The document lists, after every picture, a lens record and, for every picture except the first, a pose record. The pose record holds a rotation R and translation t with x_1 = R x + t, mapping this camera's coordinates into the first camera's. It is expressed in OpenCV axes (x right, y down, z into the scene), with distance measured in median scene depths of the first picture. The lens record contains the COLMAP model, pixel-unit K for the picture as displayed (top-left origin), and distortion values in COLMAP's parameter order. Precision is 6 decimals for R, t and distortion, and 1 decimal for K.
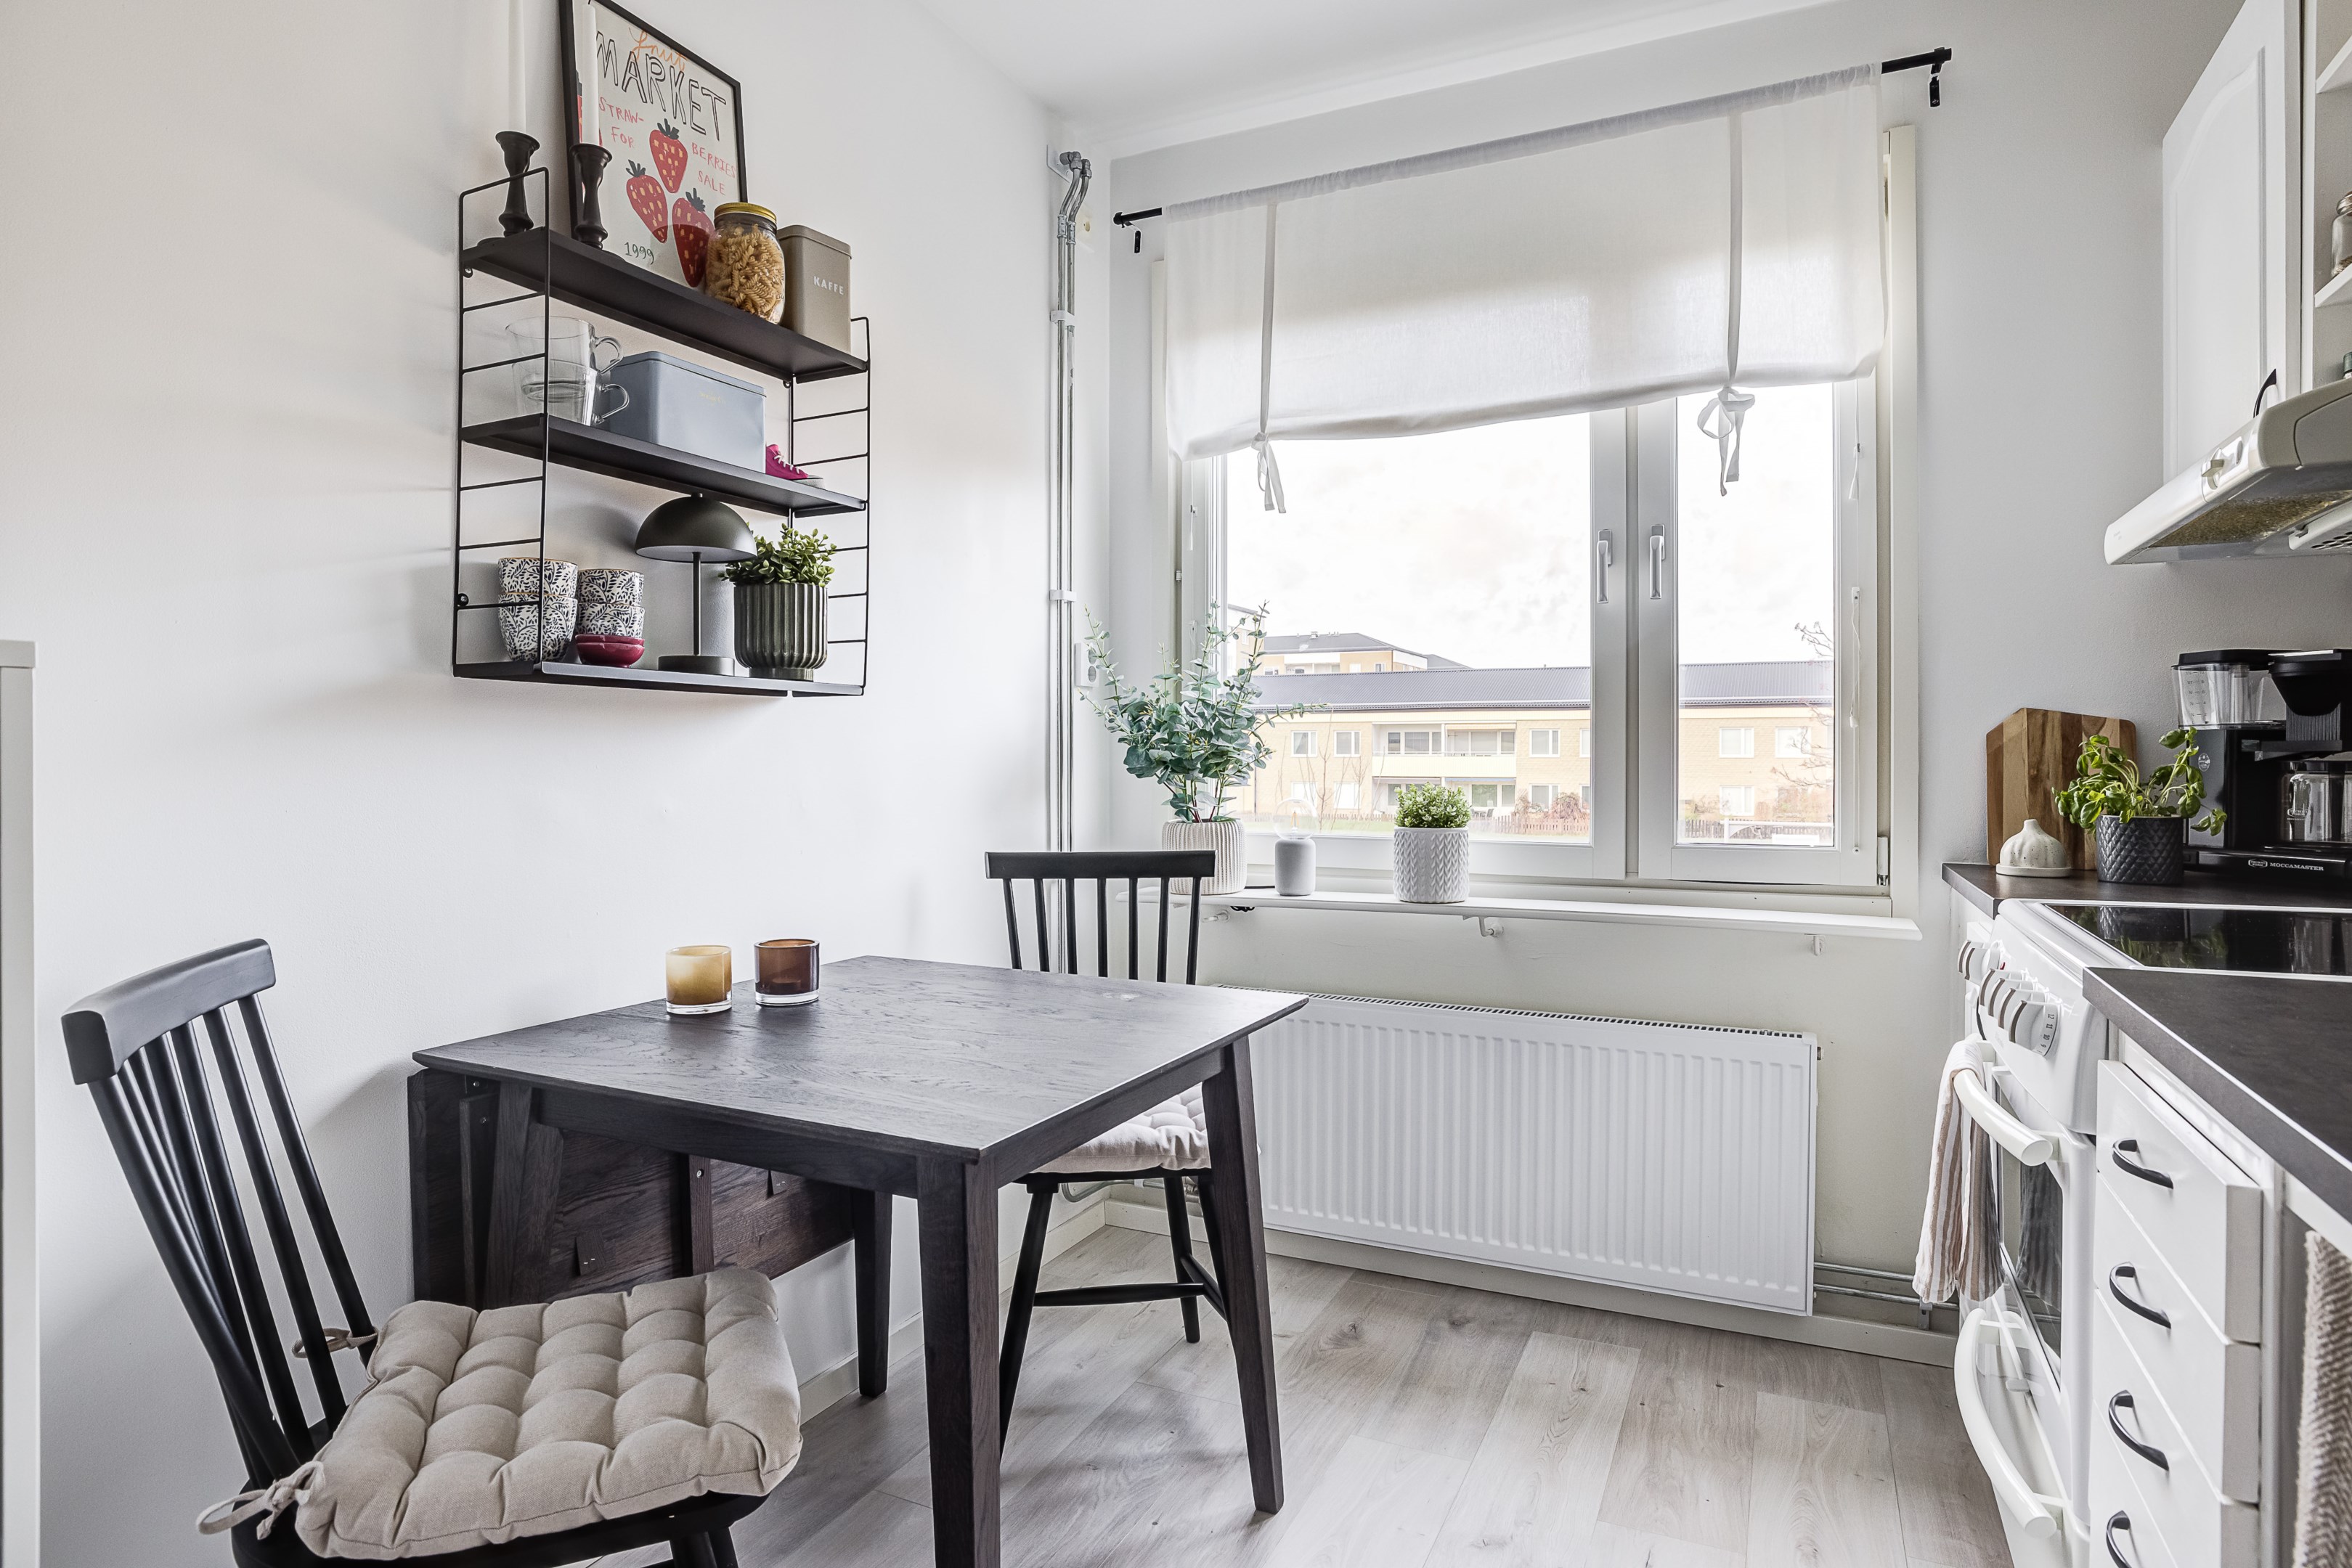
lens RADIAL K [[1286.1, 0, 1168.1], [0, 1286.1, 769.5], [0, 0, 1]] dist [-0.035186, 0.014444]
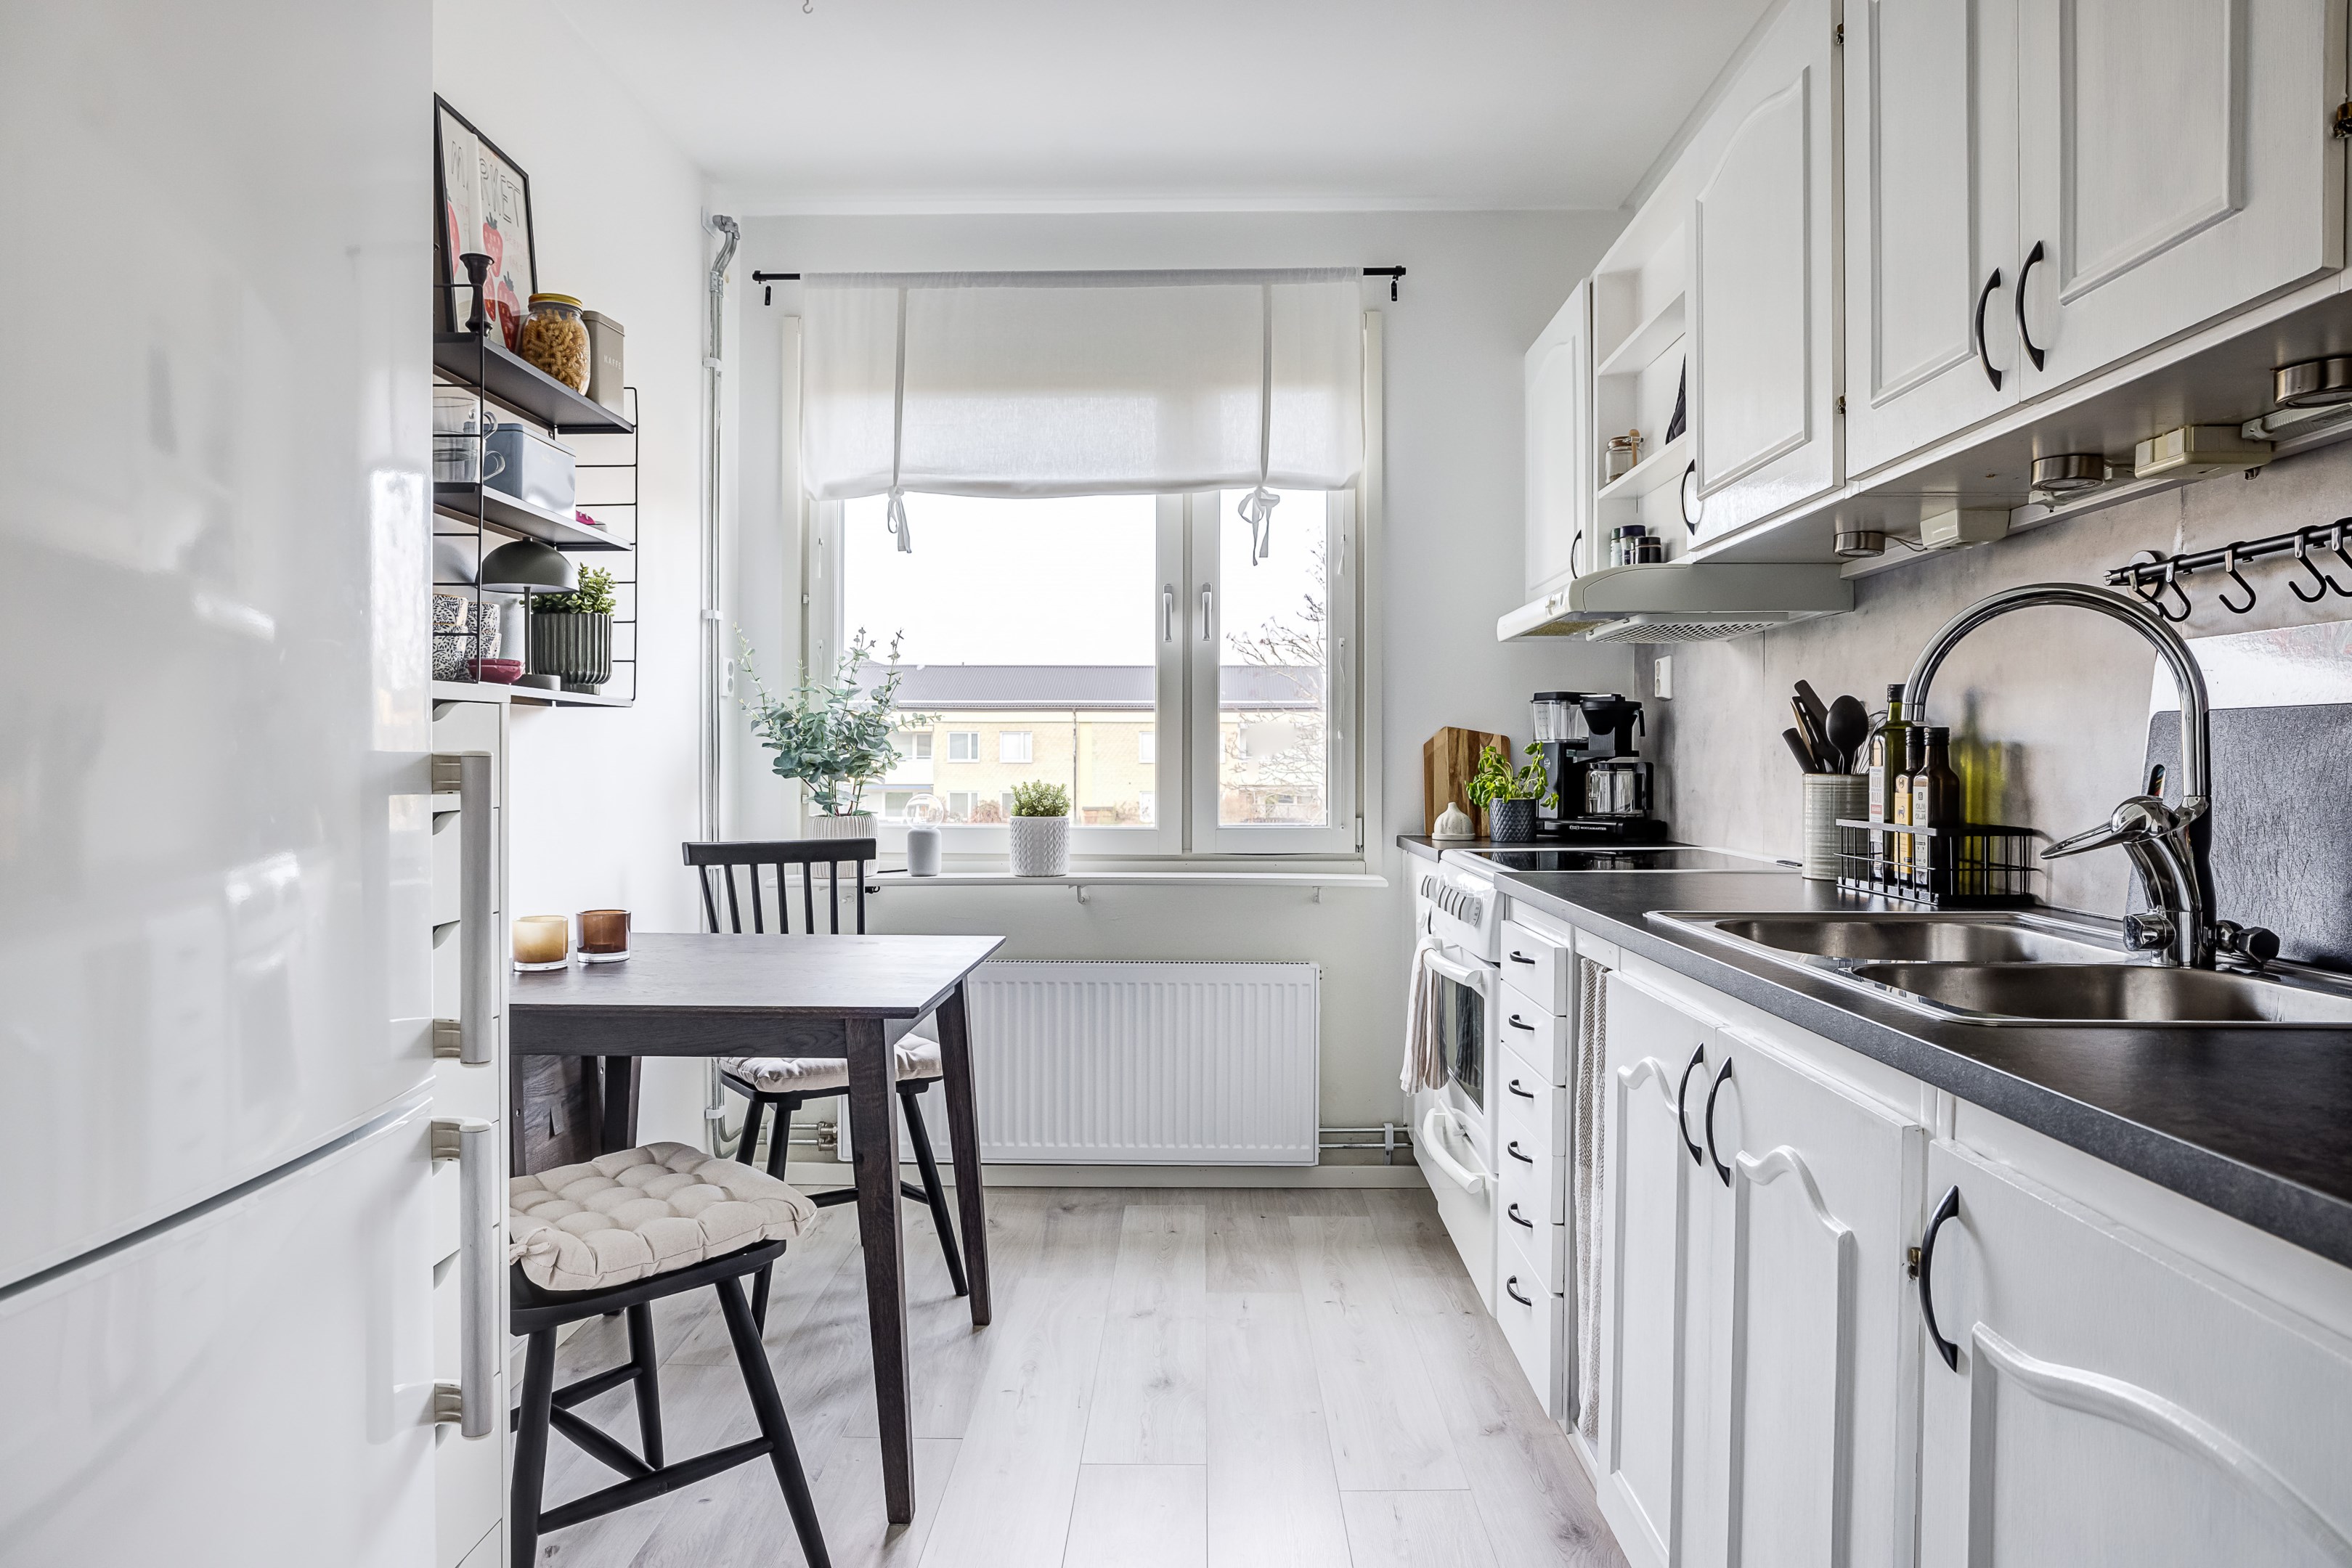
lens RADIAL K [[1431.6, 0, 1173.5], [0, 1431.6, 782.0], [0, 0, 1]] dist [-0.006443, 0.001262]
pose [[0.908807, -0.004777, 0.417189, -0.292597], [0.002886, 0.999983, 0.005164, 0.005446], [-0.417206, -0.003489, 0.908805, -0.359211]]
